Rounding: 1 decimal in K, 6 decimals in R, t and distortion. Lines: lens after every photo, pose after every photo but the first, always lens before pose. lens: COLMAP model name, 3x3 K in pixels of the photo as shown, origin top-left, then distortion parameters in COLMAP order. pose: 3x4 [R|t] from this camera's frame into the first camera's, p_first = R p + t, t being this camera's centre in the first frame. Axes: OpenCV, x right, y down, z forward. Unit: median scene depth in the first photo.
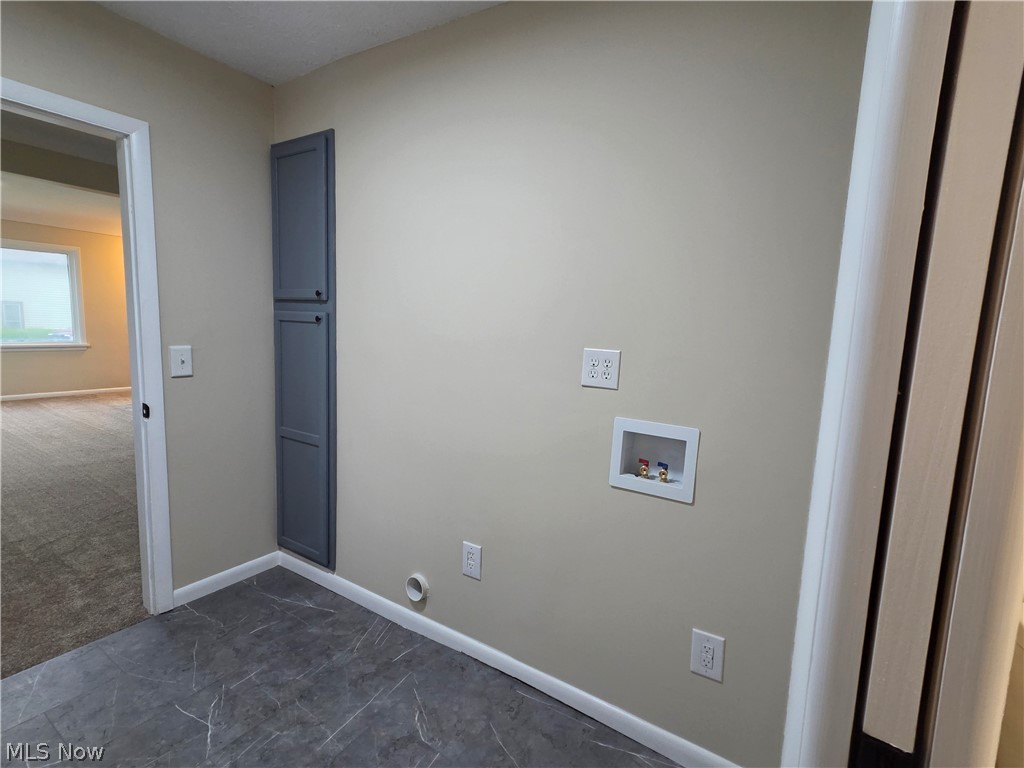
lens RADIAL K [[495.8, 0, 505.4], [0, 495.8, 384.9], [0, 0, 1]] dist [0.038651, 0.000312]
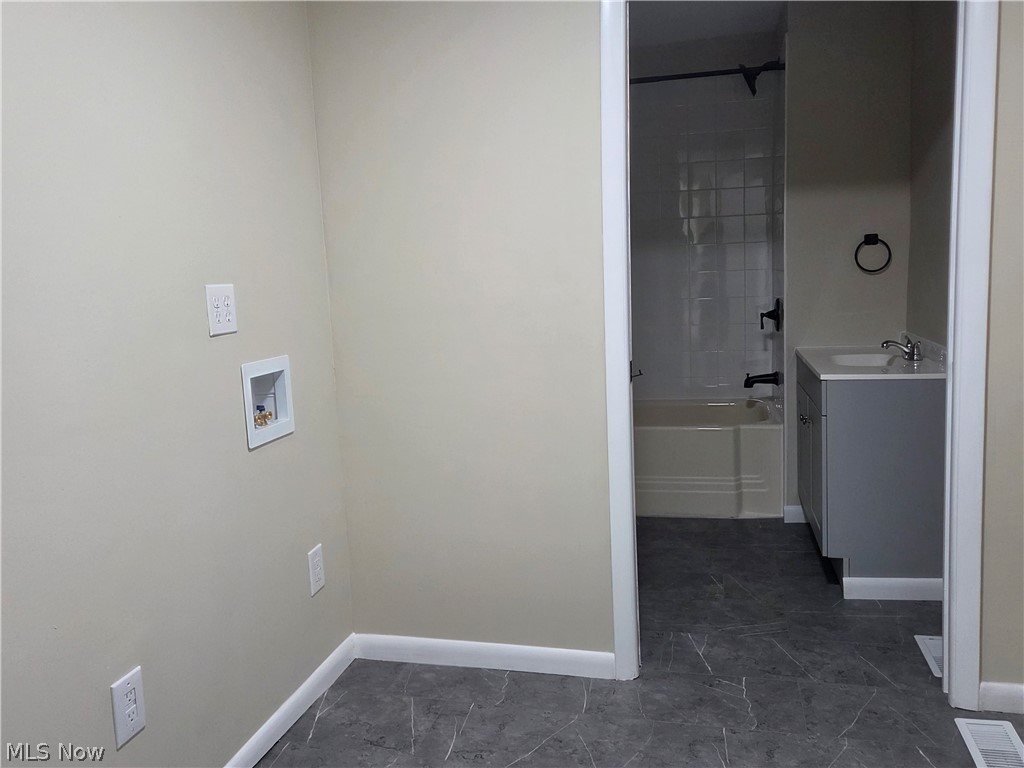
lens RADIAL K [[876.1, 0, 512.0], [0, 876.1, 384.0], [0, 0, 1]] dist [0.073317, -0.012260]
pose [[-0.343439, -0.129565, 0.930195, -1.323572], [0.180628, 0.962836, 0.200801, -0.120654], [-0.921641, 0.236983, -0.307273, 1.050585]]
